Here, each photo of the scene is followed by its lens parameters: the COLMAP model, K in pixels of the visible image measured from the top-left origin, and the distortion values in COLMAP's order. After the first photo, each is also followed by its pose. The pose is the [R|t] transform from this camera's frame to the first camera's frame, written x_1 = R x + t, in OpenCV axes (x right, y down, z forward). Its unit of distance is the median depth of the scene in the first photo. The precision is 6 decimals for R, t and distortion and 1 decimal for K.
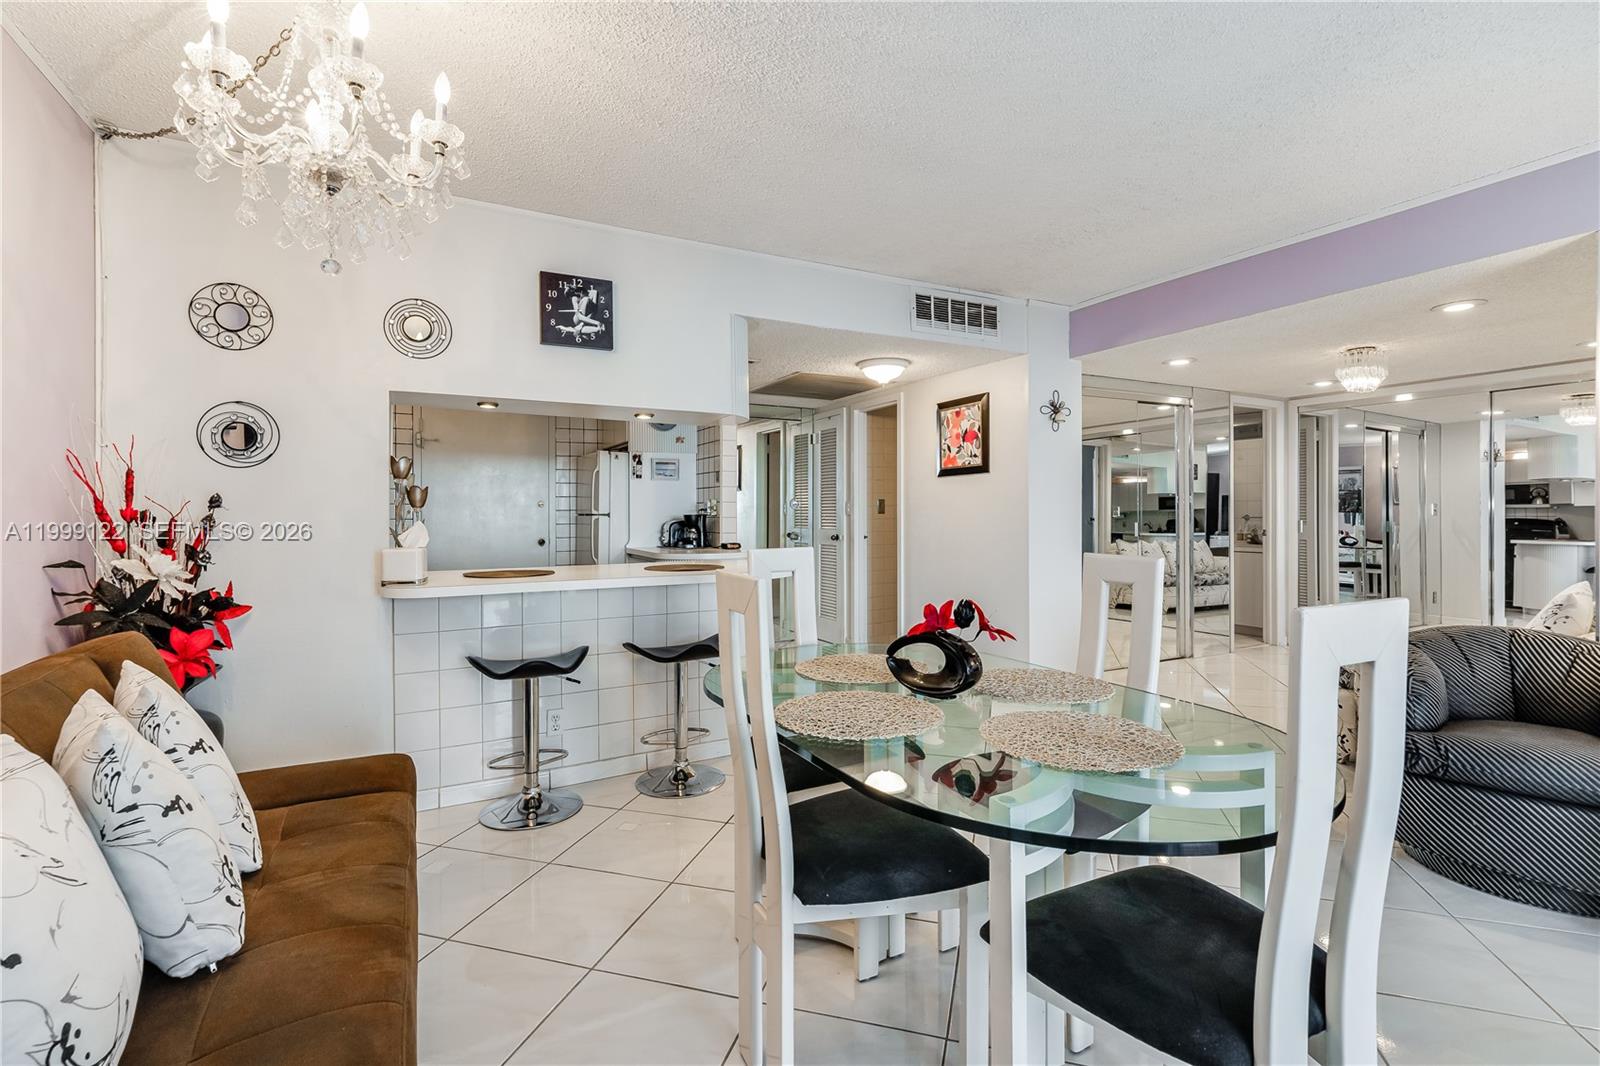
lens RADIAL K [[723.1, 0, 805.6], [0, 723.1, 514.5], [0, 0, 1]] dist [0.005954, 0.001072]
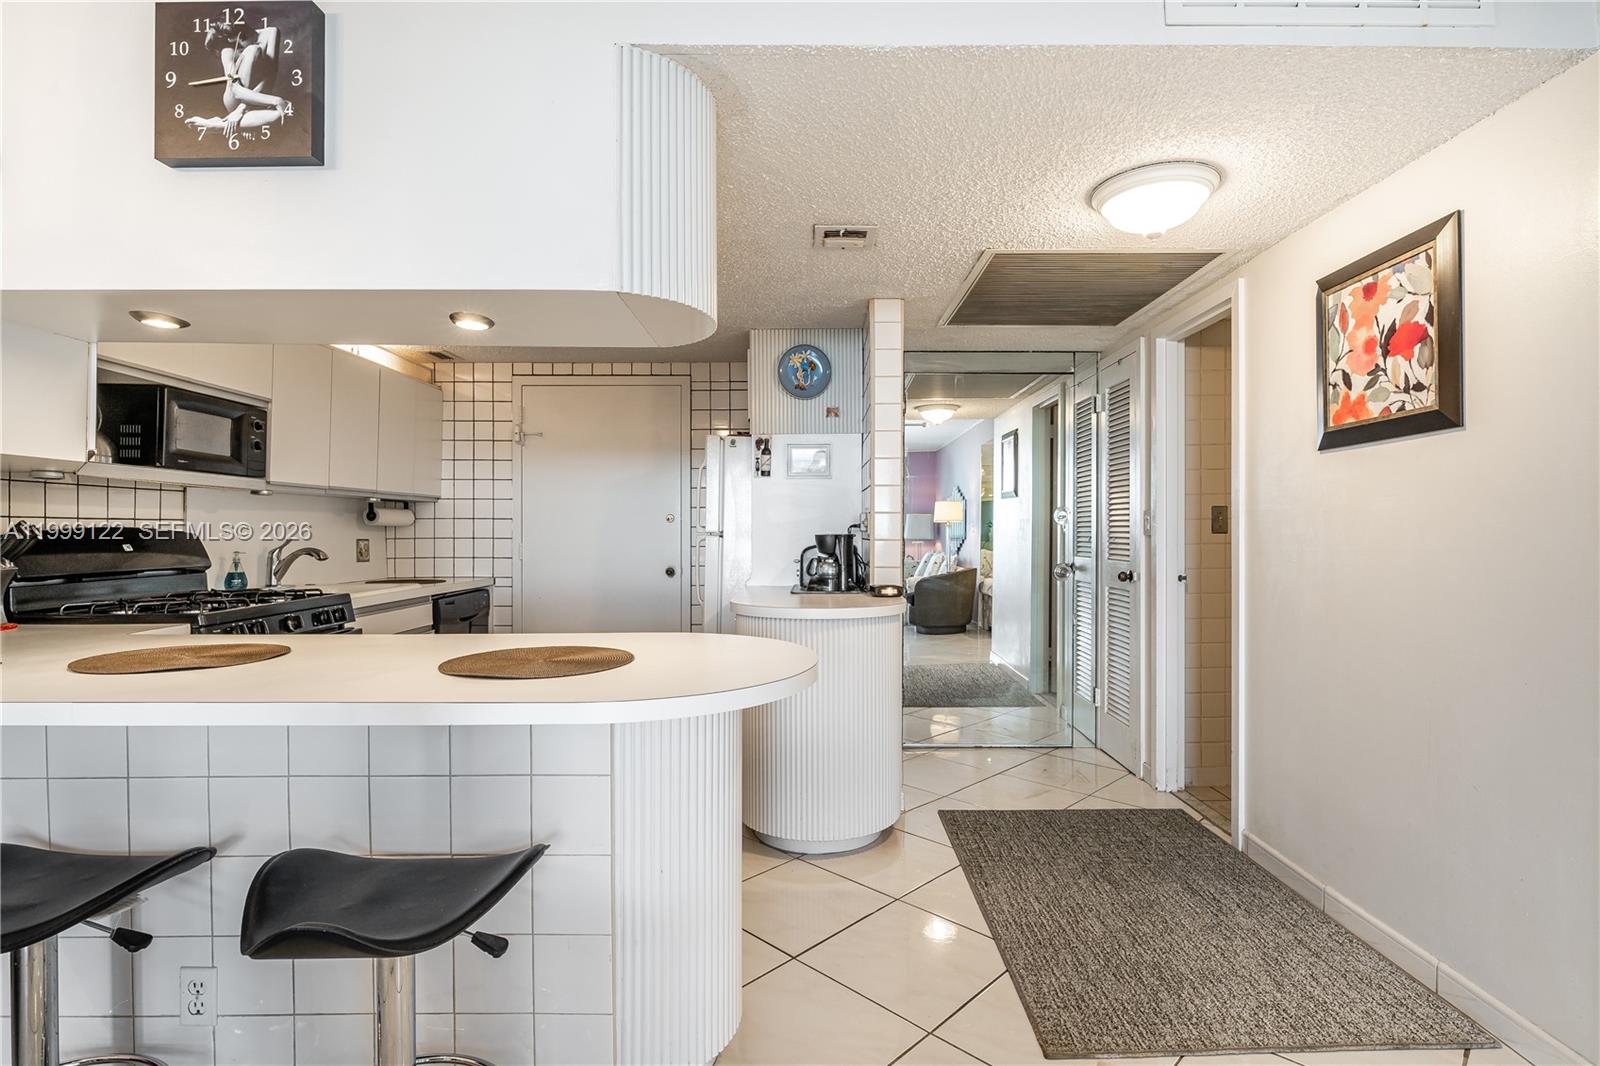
lens RADIAL K [[777.7, 0, 810.6], [0, 777.7, 528.3], [0, 0, 1]] dist [-0.002491, 0.001852]
pose [[0.883153, 0.001672, -0.469081, 0.159998], [-0.002717, 0.999995, -0.001551, -0.004805], [0.469076, 0.002645, 0.883154, 0.540966]]
